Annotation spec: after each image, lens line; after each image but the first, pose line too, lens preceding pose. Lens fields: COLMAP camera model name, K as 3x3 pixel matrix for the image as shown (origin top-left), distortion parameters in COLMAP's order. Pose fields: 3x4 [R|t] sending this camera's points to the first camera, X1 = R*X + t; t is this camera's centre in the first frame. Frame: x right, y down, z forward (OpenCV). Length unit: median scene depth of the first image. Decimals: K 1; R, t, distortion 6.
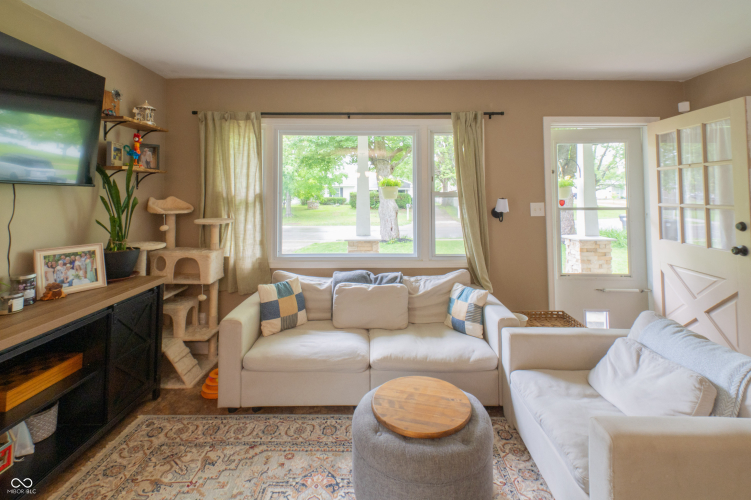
lens RADIAL K [[344.7, 0, 387.0], [0, 344.7, 189.2], [0, 0, 1]] dist [-0.000608, -0.000360]
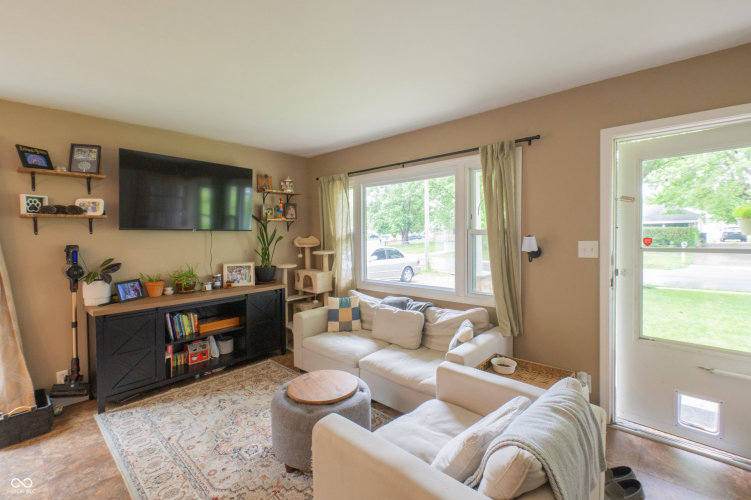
lens RADIAL K [[328.9, 0, 375.5], [0, 328.9, 250.0], [0, 0, 1]] dist [-0.000117, -0.000200]
pose [[0.744504, 0.022713, -0.667231, 0.647227], [0.024277, 0.997839, 0.061056, 0.001803], [0.667176, -0.061655, 0.742344, 0.111772]]
